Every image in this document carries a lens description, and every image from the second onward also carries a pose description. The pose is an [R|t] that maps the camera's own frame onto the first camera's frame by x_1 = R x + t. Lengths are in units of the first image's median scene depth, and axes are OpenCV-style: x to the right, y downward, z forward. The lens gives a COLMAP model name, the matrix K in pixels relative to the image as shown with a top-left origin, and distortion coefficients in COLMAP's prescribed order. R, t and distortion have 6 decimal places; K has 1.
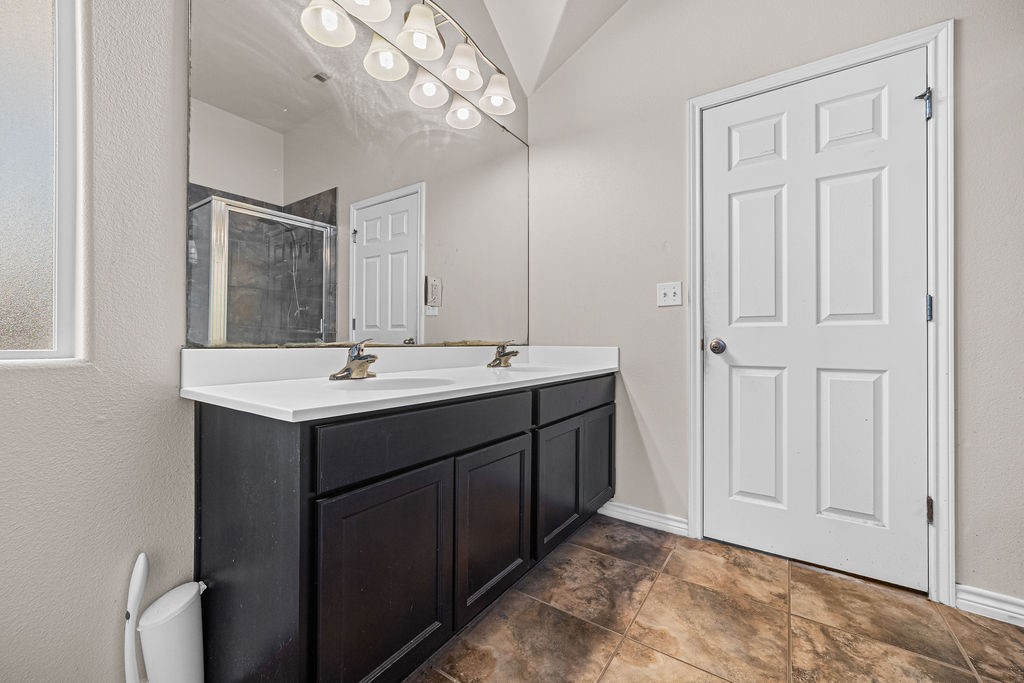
lens RADIAL K [[407.2, 0, 512.5], [0, 407.2, 340.8], [0, 0, 1]] dist [-0.012967, 0.005567]
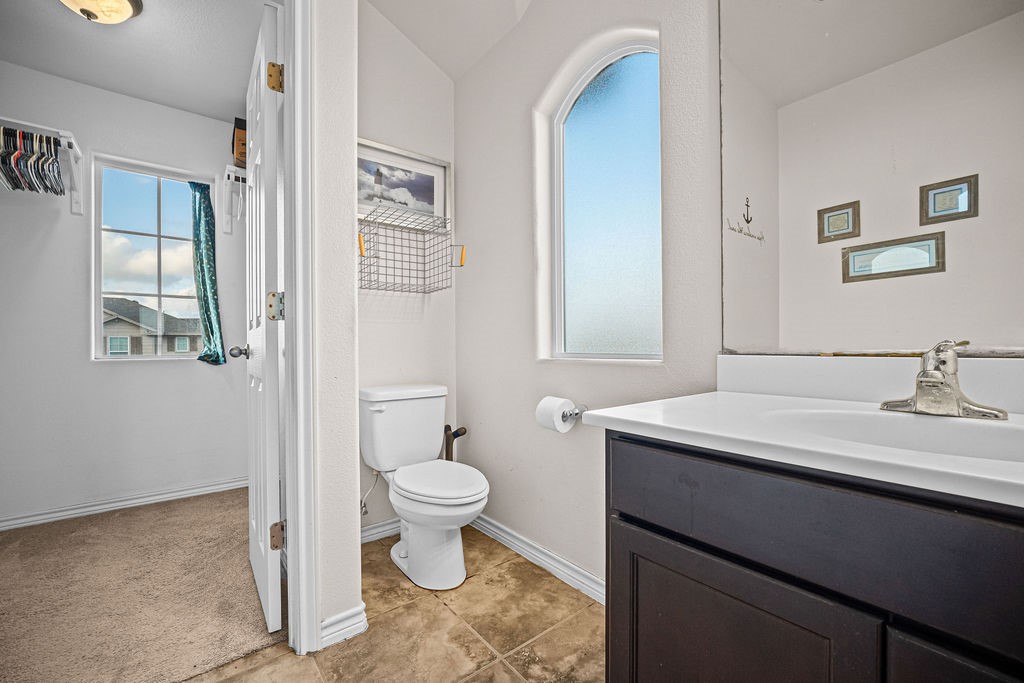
lens RADIAL K [[417.0, 0, 513.1], [0, 417.0, 348.3], [0, 0, 1]] dist [-0.003787, 0.000411]
pose [[-0.300490, 0.002259, -0.953782, 0.388729], [0.014368, 0.999894, -0.002158, -0.002469], [0.953677, -0.014353, -0.300491, 0.779548]]
